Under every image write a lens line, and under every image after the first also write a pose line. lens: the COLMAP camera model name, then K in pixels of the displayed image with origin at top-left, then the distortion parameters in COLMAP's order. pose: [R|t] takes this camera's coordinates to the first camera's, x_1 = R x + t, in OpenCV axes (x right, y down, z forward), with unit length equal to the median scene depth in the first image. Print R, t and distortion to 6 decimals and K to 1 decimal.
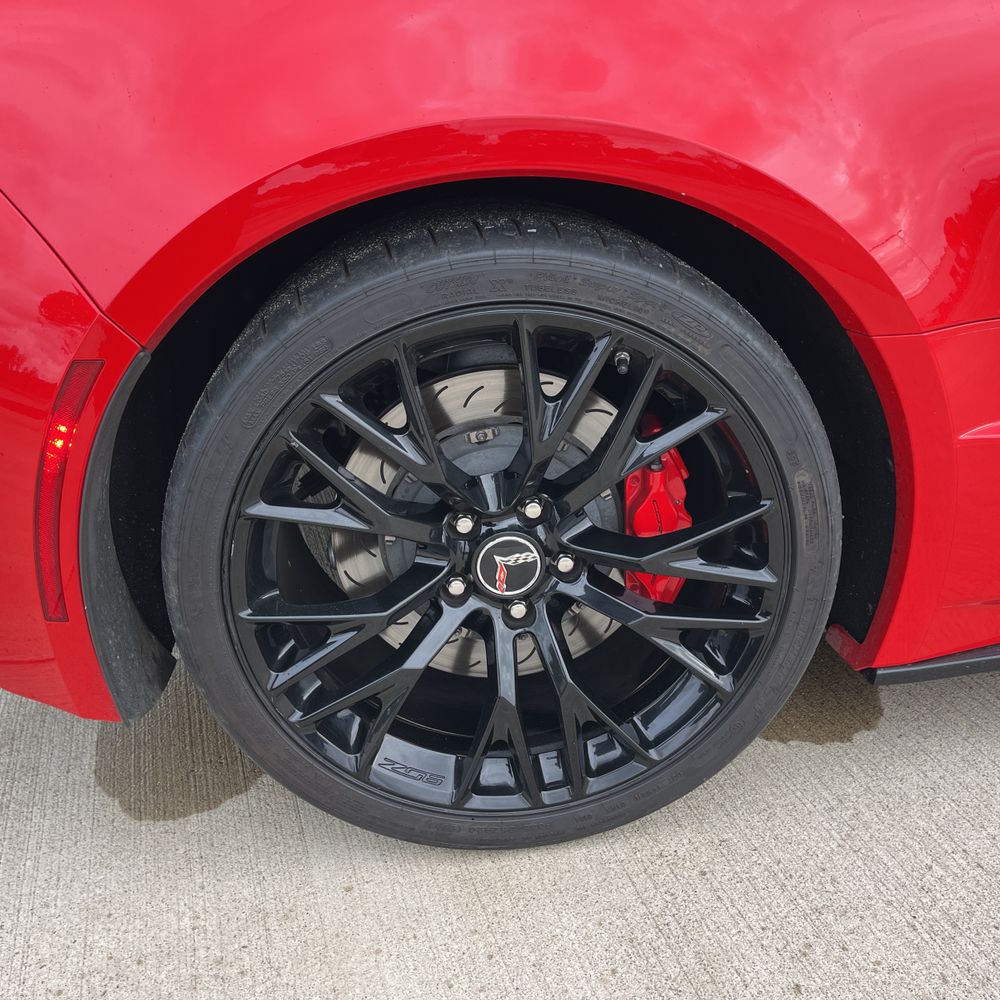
lens RADIAL K [[983.8, 0, 505.9], [0, 983.8, 521.0], [0, 0, 1]] dist [0.030336, -0.022319]
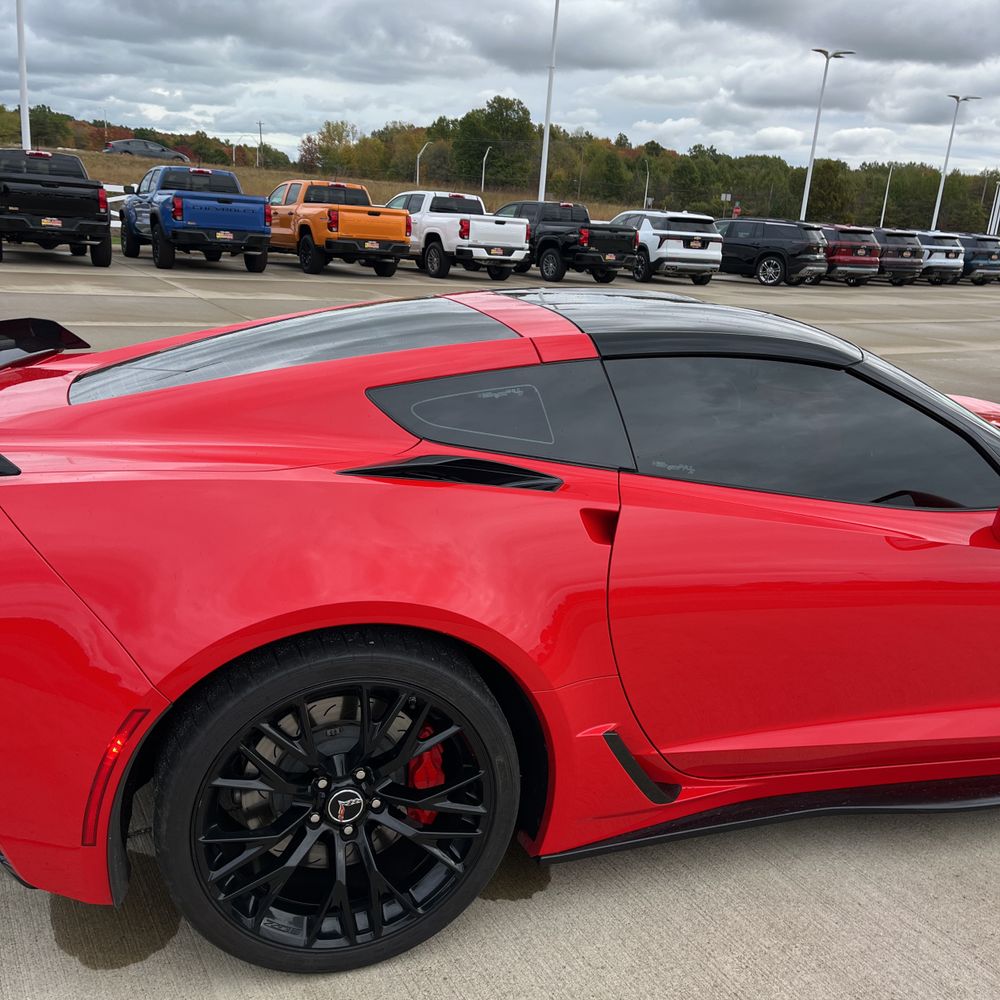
lens RADIAL K [[983.8, 0, 505.9], [0, 983.8, 521.0], [0, 0, 1]] dist [0.030336, -0.022319]
pose [[0.968289, 0.052440, 0.244268, -0.183391], [-0.014568, 0.987911, -0.154338, -0.197316], [-0.249408, 0.145886, 0.957347, -0.905451]]
